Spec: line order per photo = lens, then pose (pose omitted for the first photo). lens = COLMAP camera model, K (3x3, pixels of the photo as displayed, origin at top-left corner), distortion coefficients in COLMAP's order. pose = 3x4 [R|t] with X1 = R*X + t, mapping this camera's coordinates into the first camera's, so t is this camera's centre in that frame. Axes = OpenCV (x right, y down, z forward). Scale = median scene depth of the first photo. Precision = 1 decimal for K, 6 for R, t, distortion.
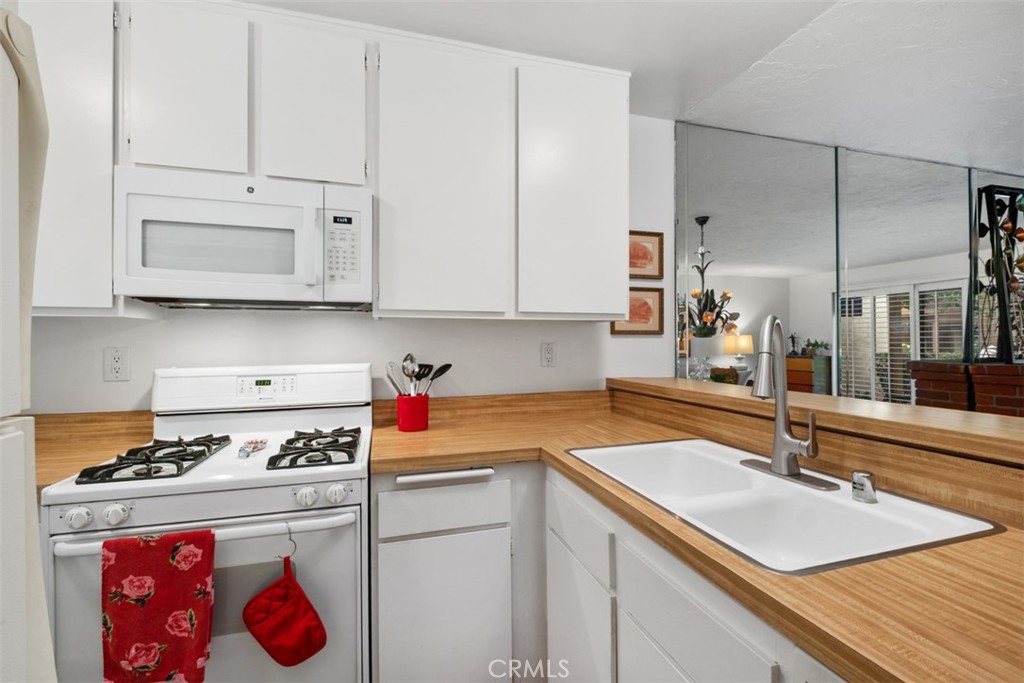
lens RADIAL K [[445.5, 0, 508.5], [0, 445.5, 336.2], [0, 0, 1]] dist [0.000638, -0.004368]
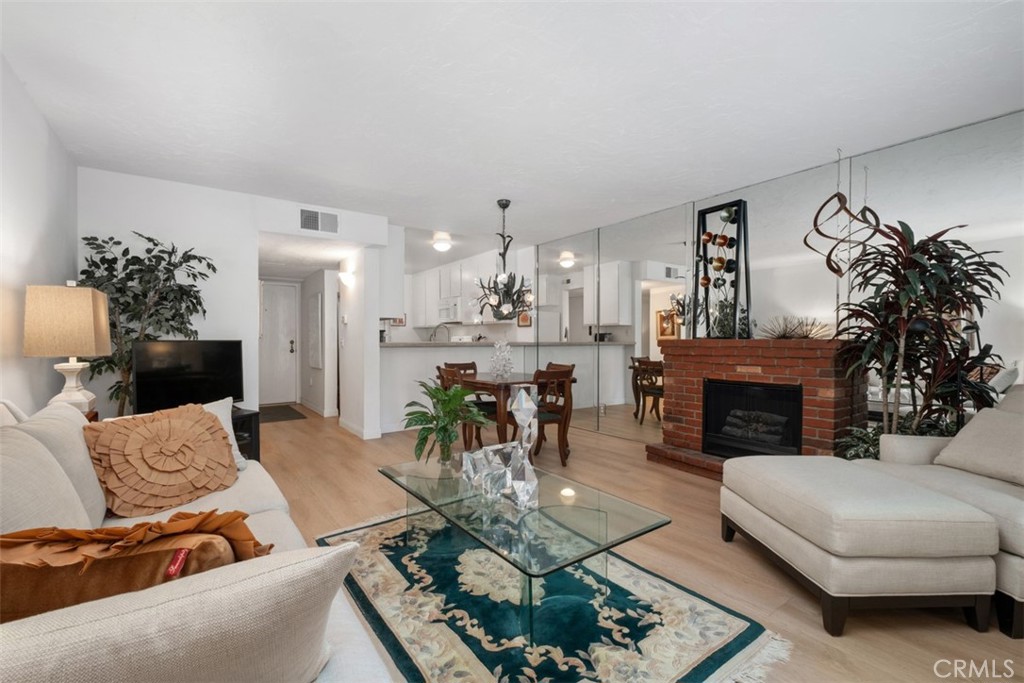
lens RADIAL K [[443.9, 0, 509.6], [0, 443.9, 345.4], [0, 0, 1]] dist [-0.001022, -0.004000]
pose [[0.323586, 0.014868, -0.946082, 3.163775], [0.008814, 0.999786, 0.018727, 0.064577], [0.946158, -0.014398, 0.323386, -0.000281]]
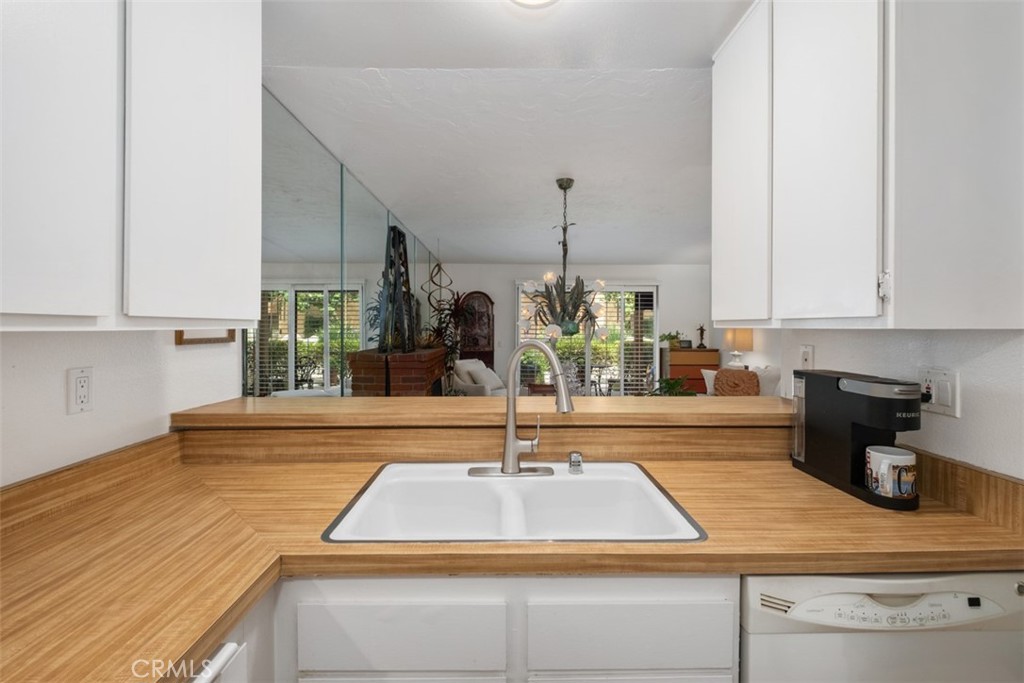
lens RADIAL K [[457.6, 0, 507.0], [0, 457.6, 325.1], [0, 0, 1]] dist [0.001626, -0.000205]
pose [[0.275701, 0.006344, 0.961222, -0.302547], [-0.012737, 0.999915, -0.002946, -0.041274], [-0.961159, -0.011431, 0.275758, 0.380326]]
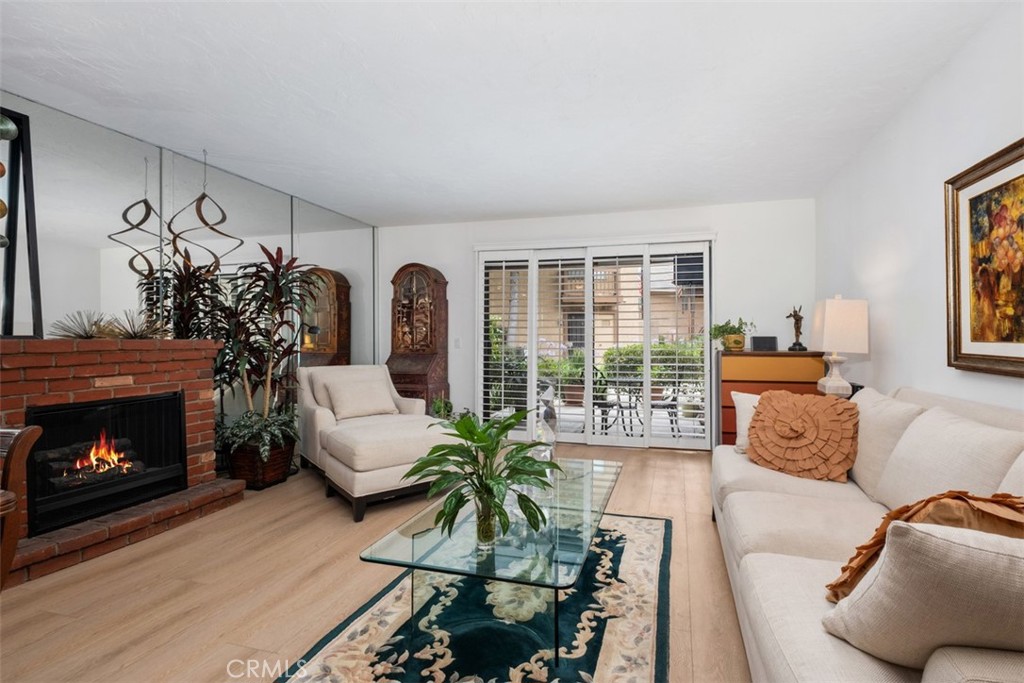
lens RADIAL K [[458.2, 0, 555.2], [0, 458.2, 335.8], [0, 0, 1]] dist [0.000491, -0.004905]
pose [[0.523890, 0.006221, 0.851763, 1.426379], [-0.009977, 0.999950, -0.001167, 0.060497], [-0.851728, -0.007887, 0.523925, -0.263636]]
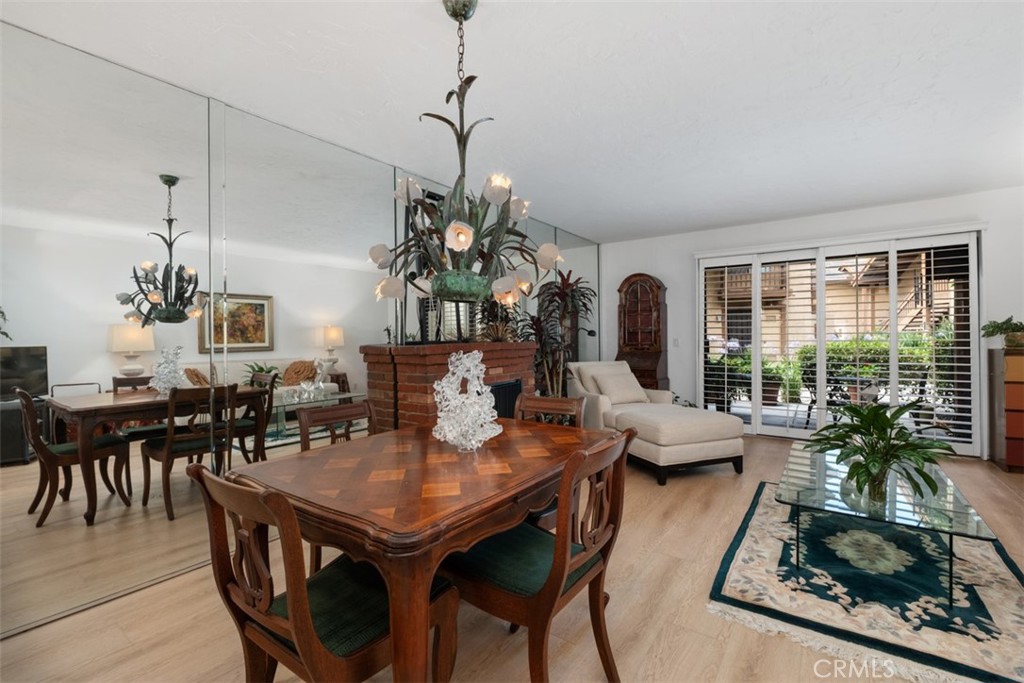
lens RADIAL K [[445.5, 0, 508.5], [0, 445.5, 336.2], [0, 0, 1]] dist [0.000638, -0.004368]
pose [[0.794660, -0.006449, 0.607020, 0.846463], [0.002821, 0.999972, 0.006932, 0.044049], [-0.607048, -0.003796, 0.794656, -0.049074]]
